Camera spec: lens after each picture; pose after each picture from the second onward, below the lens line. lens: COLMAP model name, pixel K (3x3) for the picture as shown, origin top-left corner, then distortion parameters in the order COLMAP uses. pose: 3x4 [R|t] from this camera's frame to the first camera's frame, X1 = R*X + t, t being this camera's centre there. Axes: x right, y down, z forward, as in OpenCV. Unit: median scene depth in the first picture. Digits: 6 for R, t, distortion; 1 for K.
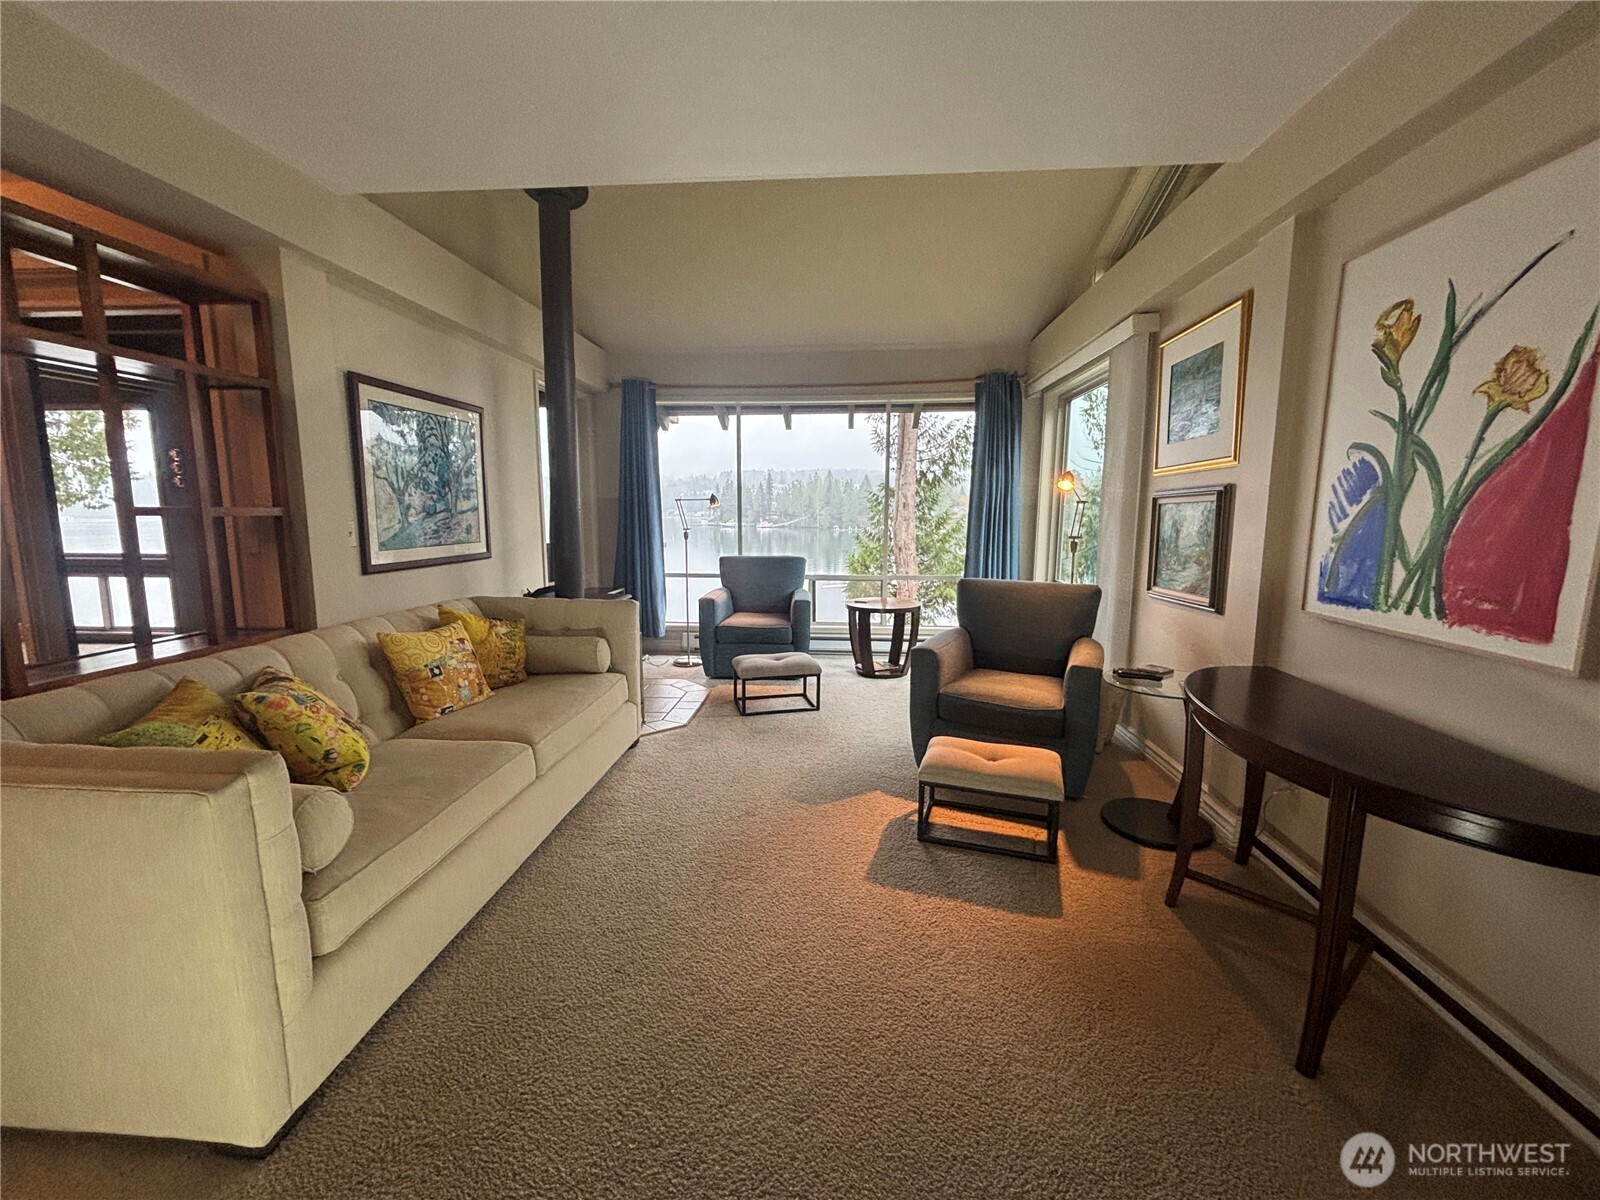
lens RADIAL K [[653.9, 0, 806.9], [0, 653.9, 601.9], [0, 0, 1]] dist [-0.002876, 0.001398]
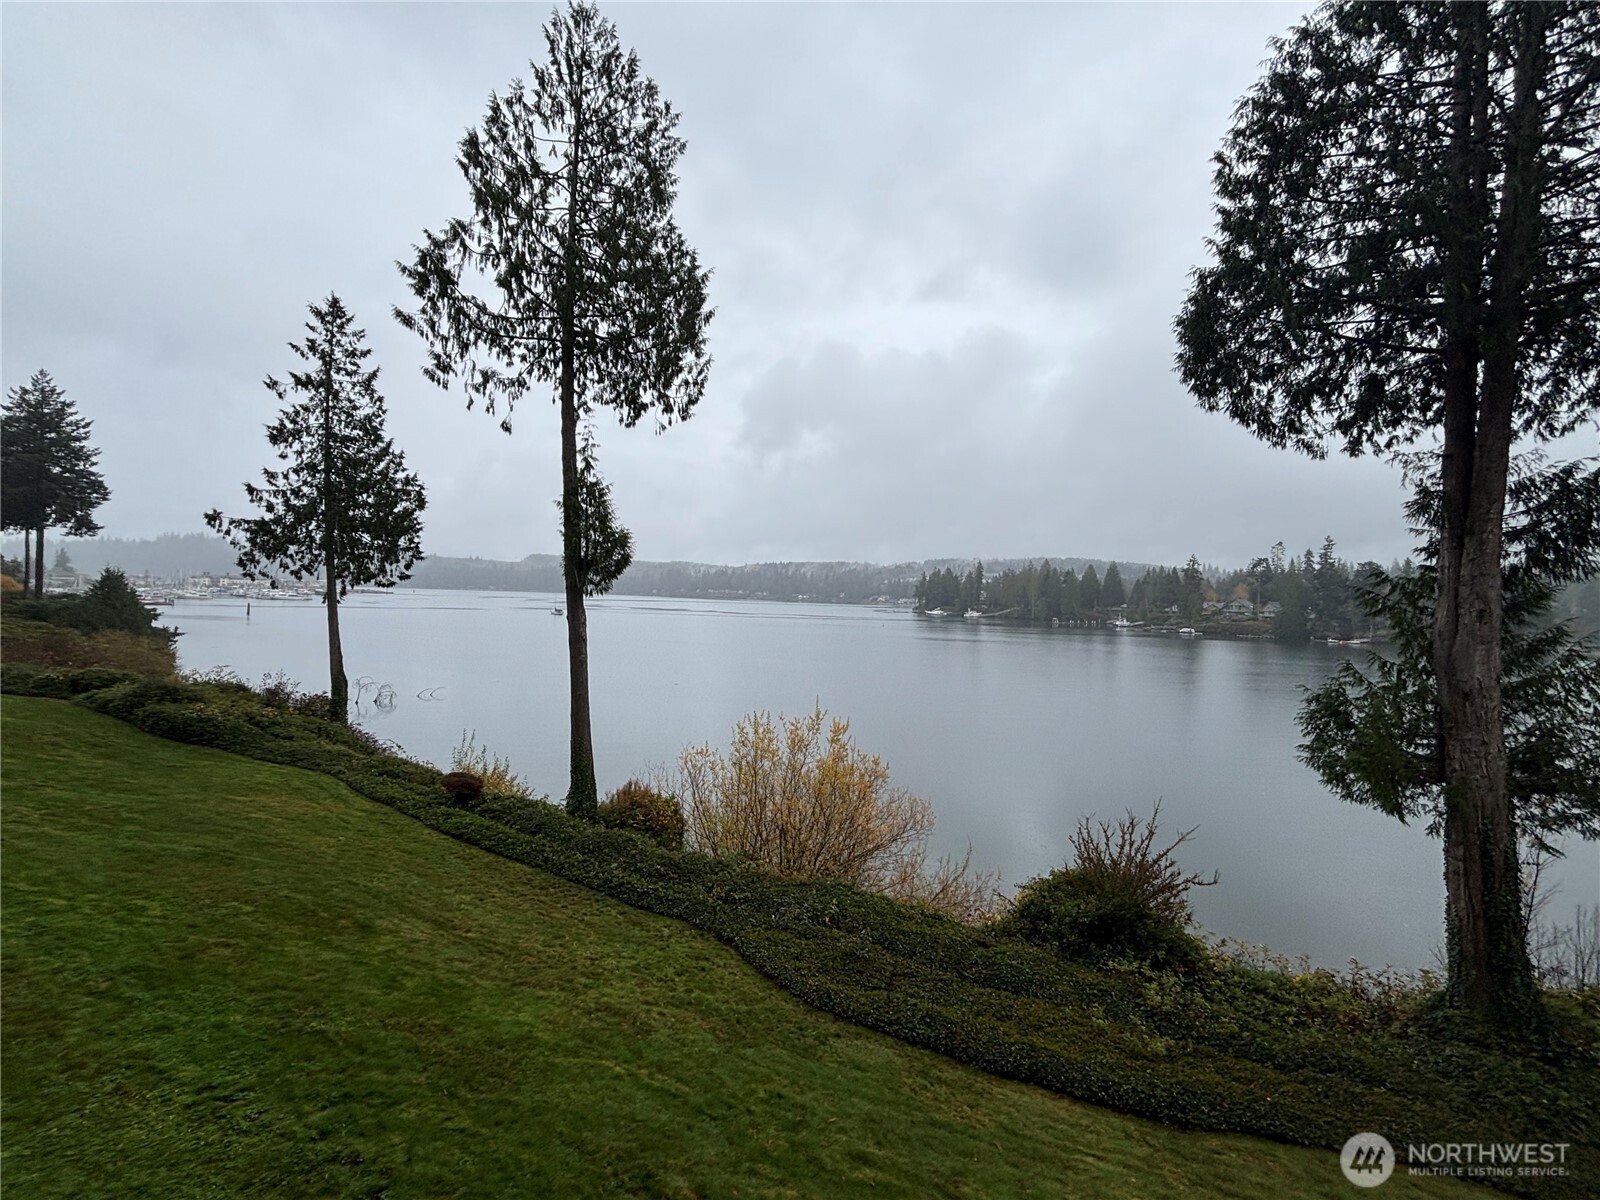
lens RADIAL K [[653.9, 0, 801.8], [0, 653.9, 608.8], [0, 0, 1]] dist [-0.002876, 0.001398]
pose [[0.951296, 0.029536, -0.306859, -0.148814], [-0.066495, 0.991628, -0.110695, -0.038537], [0.301021, 0.125708, 0.945296, 0.232605]]
